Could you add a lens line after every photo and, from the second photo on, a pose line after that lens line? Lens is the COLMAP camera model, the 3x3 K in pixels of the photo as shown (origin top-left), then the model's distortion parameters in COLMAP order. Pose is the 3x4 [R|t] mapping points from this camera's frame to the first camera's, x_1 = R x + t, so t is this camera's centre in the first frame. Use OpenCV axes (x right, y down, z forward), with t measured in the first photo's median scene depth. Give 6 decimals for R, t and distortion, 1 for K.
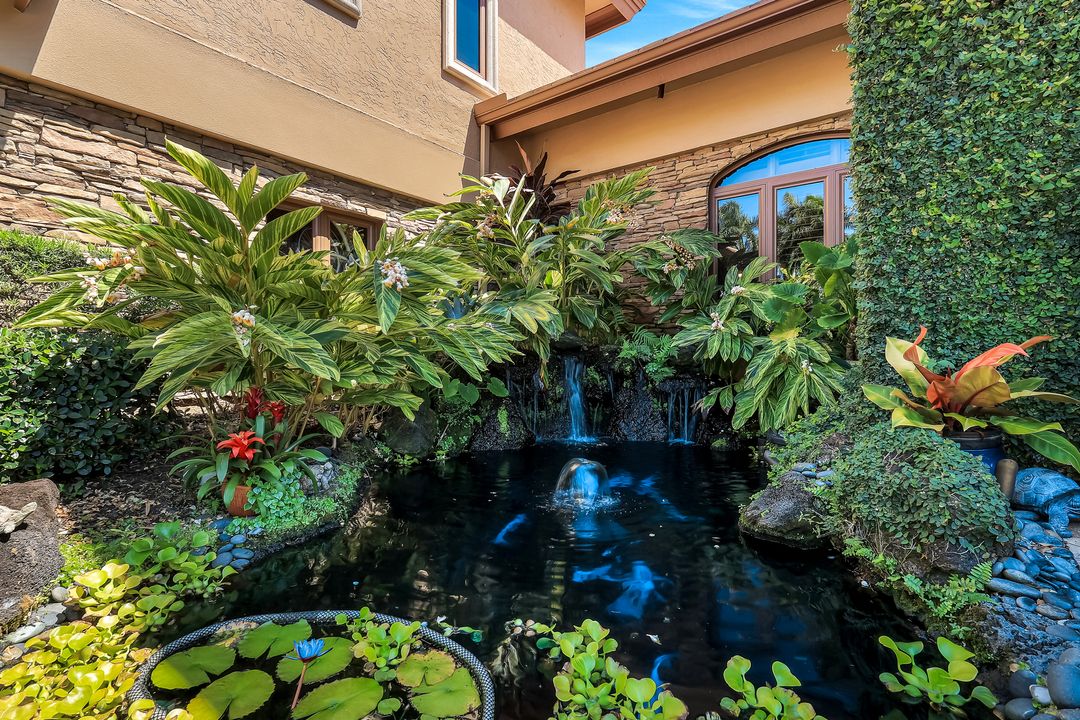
lens RADIAL K [[477.7, 0, 547.1], [0, 477.7, 361.6], [0, 0, 1]] dist [0.002317, 0.000881]
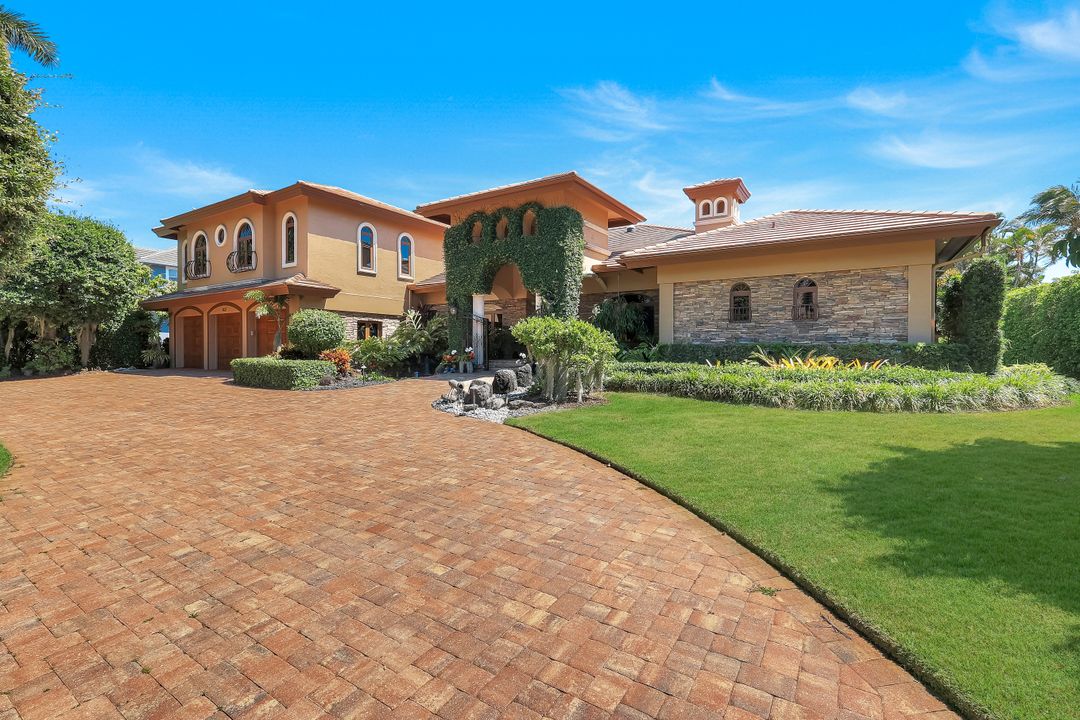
lens RADIAL K [[477.7, 0, 547.1], [0, 477.7, 354.8], [0, 0, 1]] dist [0.002317, 0.000881]
pose [[0.996763, -0.000842, 0.080390, 0.817241], [0.001119, 0.999994, -0.003394, -0.013022], [-0.080387, 0.003473, 0.996758, -3.569879]]
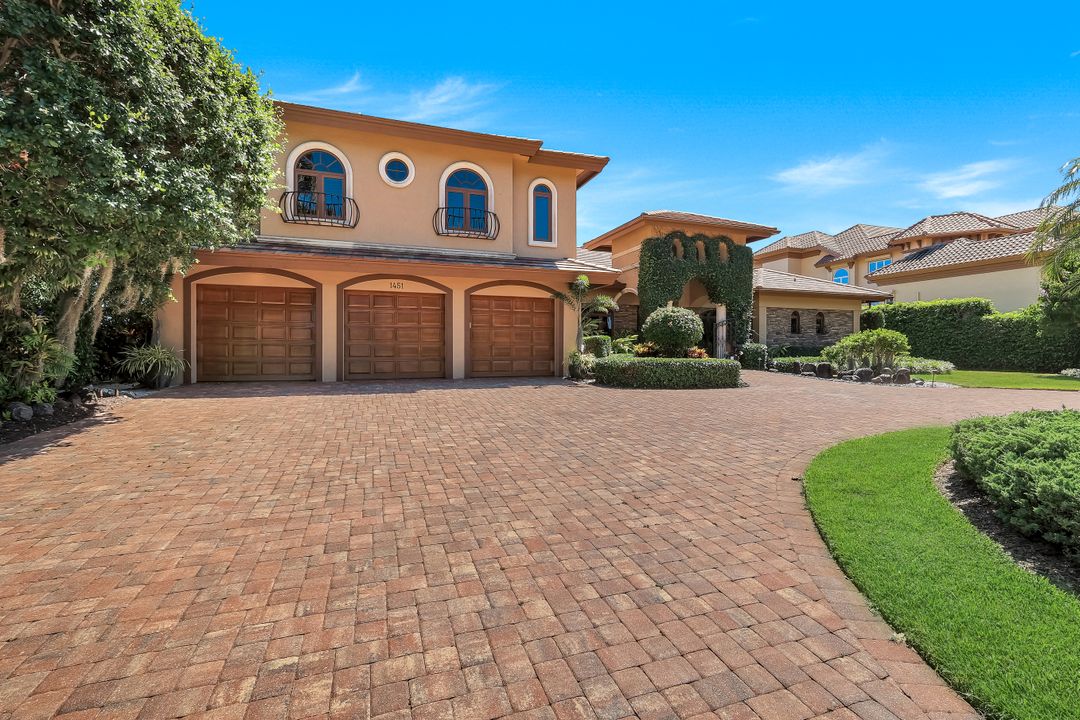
lens RADIAL K [[477.7, 0, 541.0], [0, 477.7, 356.8], [0, 0, 1]] dist [0.002317, 0.000881]
pose [[0.543337, -0.009600, 0.839460, -3.884282], [0.016509, 0.999863, 0.000749, -0.022859], [-0.839352, 0.013451, 0.543421, -1.061262]]
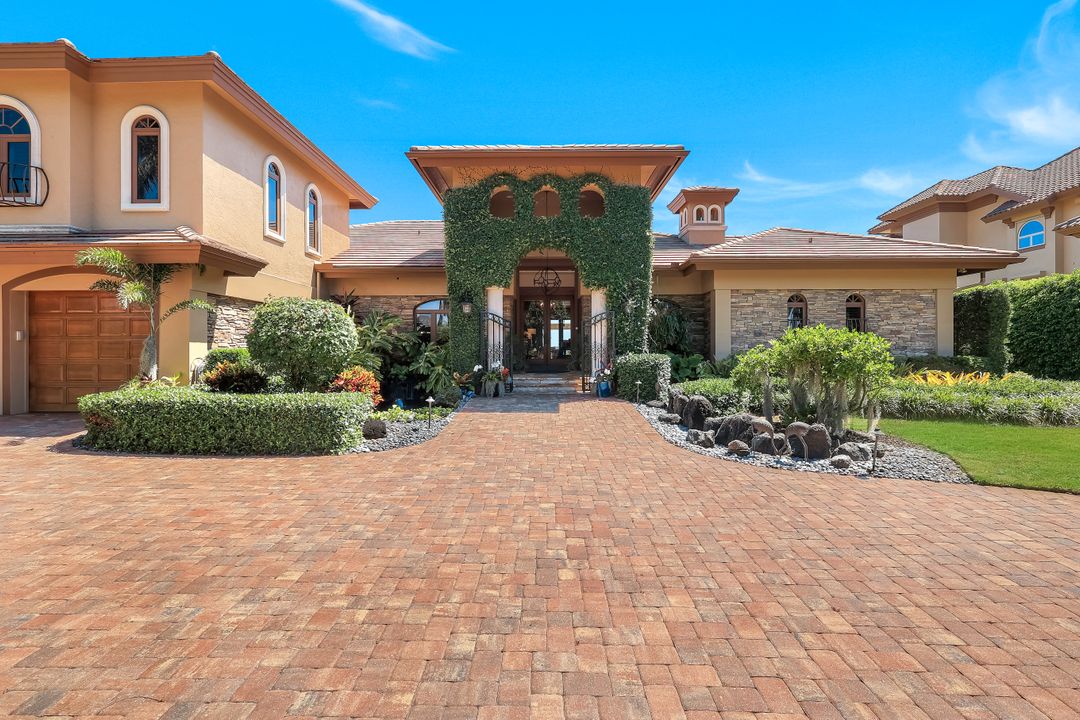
lens RADIAL K [[486.6, 0, 534.4], [0, 486.6, 358.3], [0, 0, 1]] dist [-0.001477, 0.000008]
pose [[0.805142, -0.013276, 0.592933, -0.965632], [0.012711, 0.999906, 0.005129, -0.111684], [-0.592946, 0.003407, 0.805235, -2.091542]]
